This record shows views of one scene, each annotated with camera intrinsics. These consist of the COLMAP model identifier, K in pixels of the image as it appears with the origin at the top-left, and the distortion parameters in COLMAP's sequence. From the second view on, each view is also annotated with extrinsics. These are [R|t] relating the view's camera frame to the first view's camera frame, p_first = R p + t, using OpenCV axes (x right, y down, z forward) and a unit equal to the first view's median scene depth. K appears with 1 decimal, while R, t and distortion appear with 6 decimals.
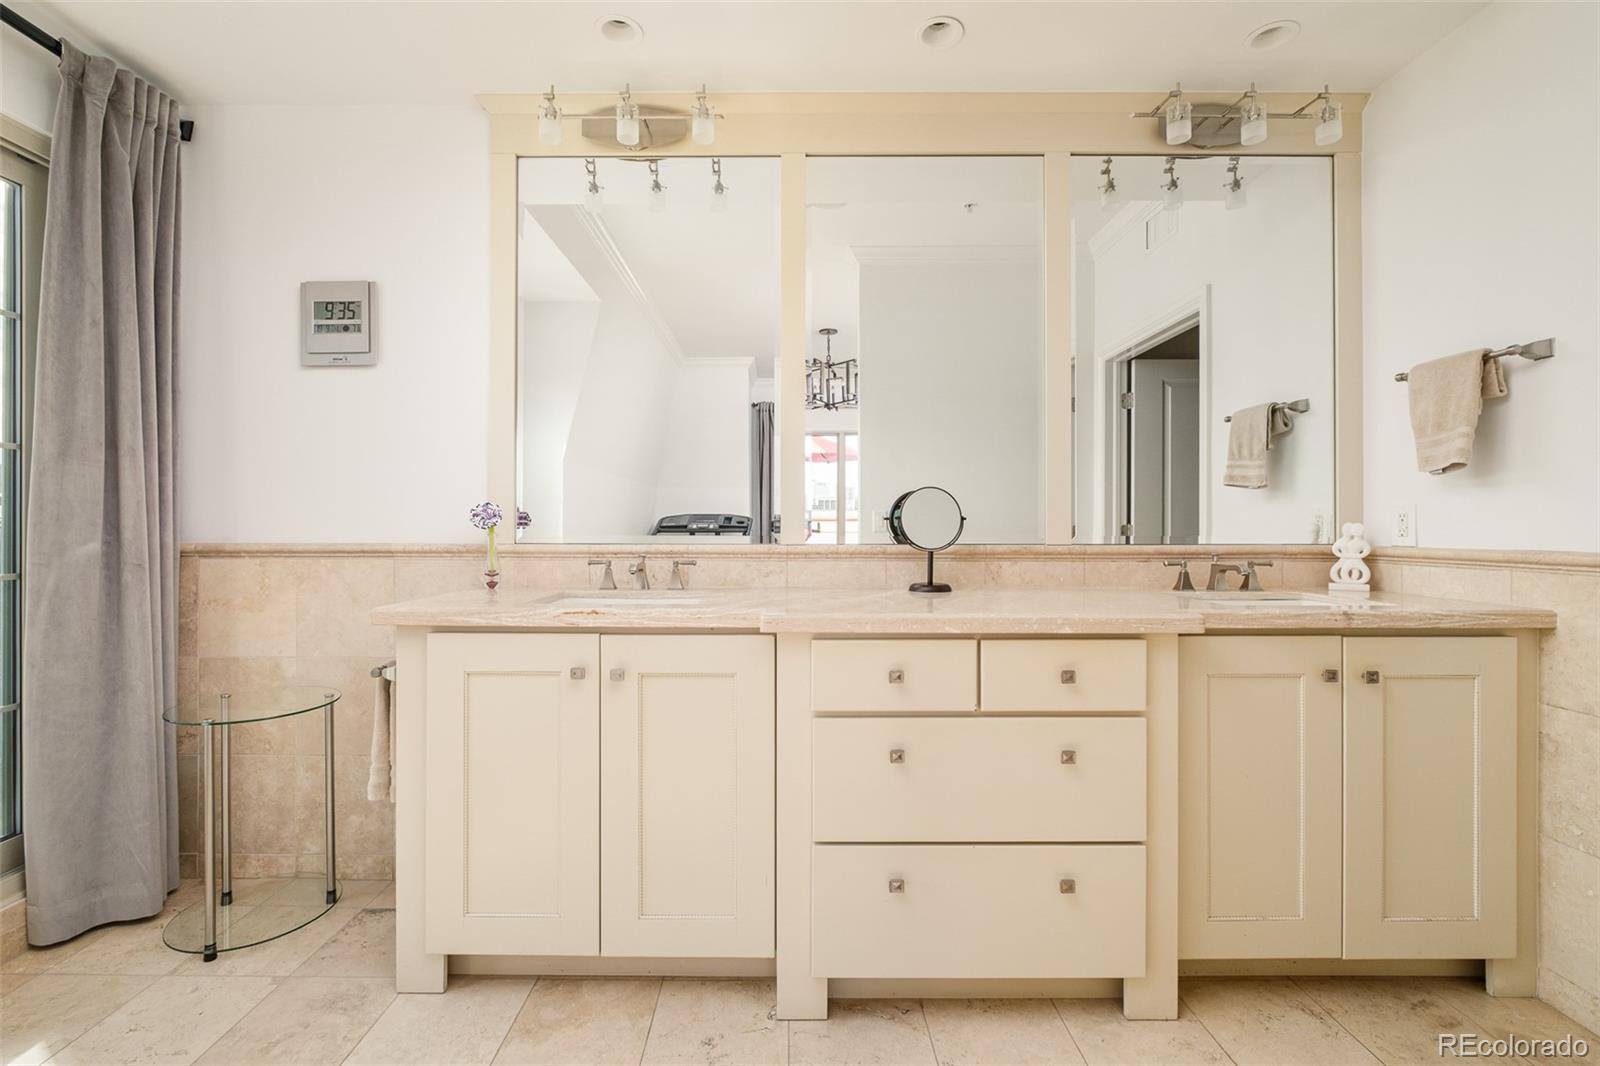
lens RADIAL K [[701.6, 0, 794.8], [0, 701.6, 525.7], [0, 0, 1]] dist [-0.002048, -0.000143]
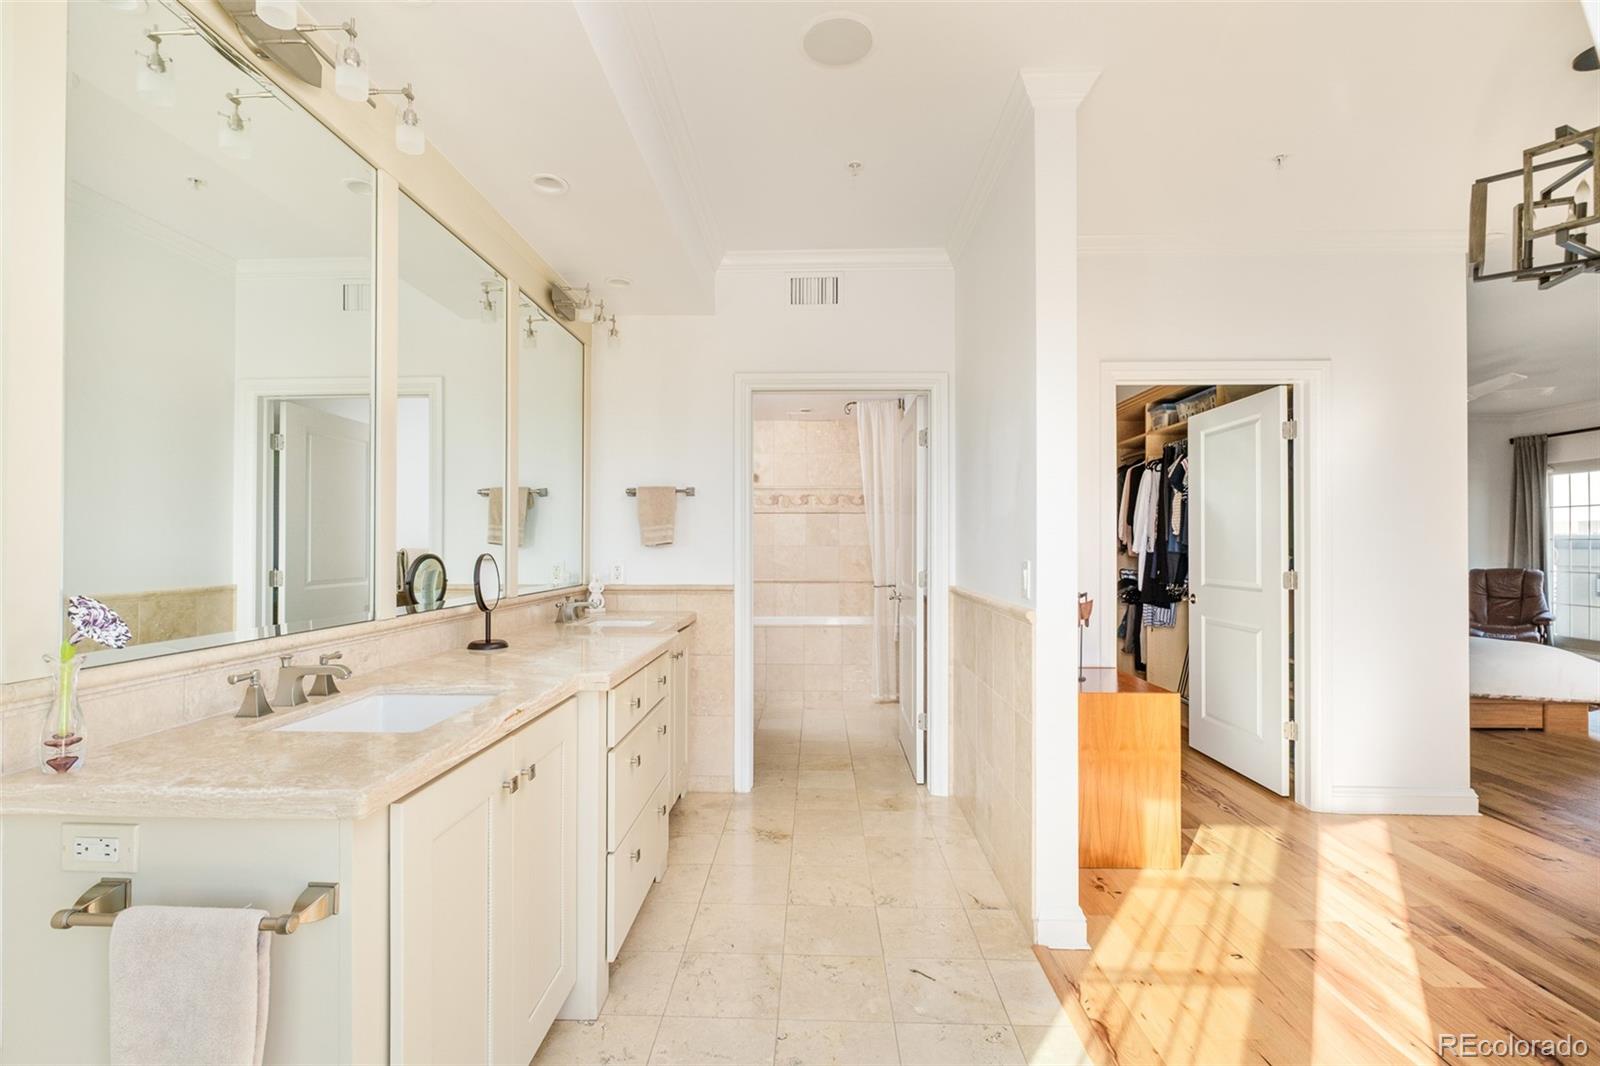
lens RADIAL K [[758.4, 0, 794.0], [0, 758.4, 539.1], [0, 0, 1]] dist [0.001247, 0.000825]
pose [[0.003366, 0.004825, 0.999983, -0.993003], [-0.000930, 0.999988, -0.004822, -0.071633], [-0.999994, -0.000913, 0.003371, 0.509780]]
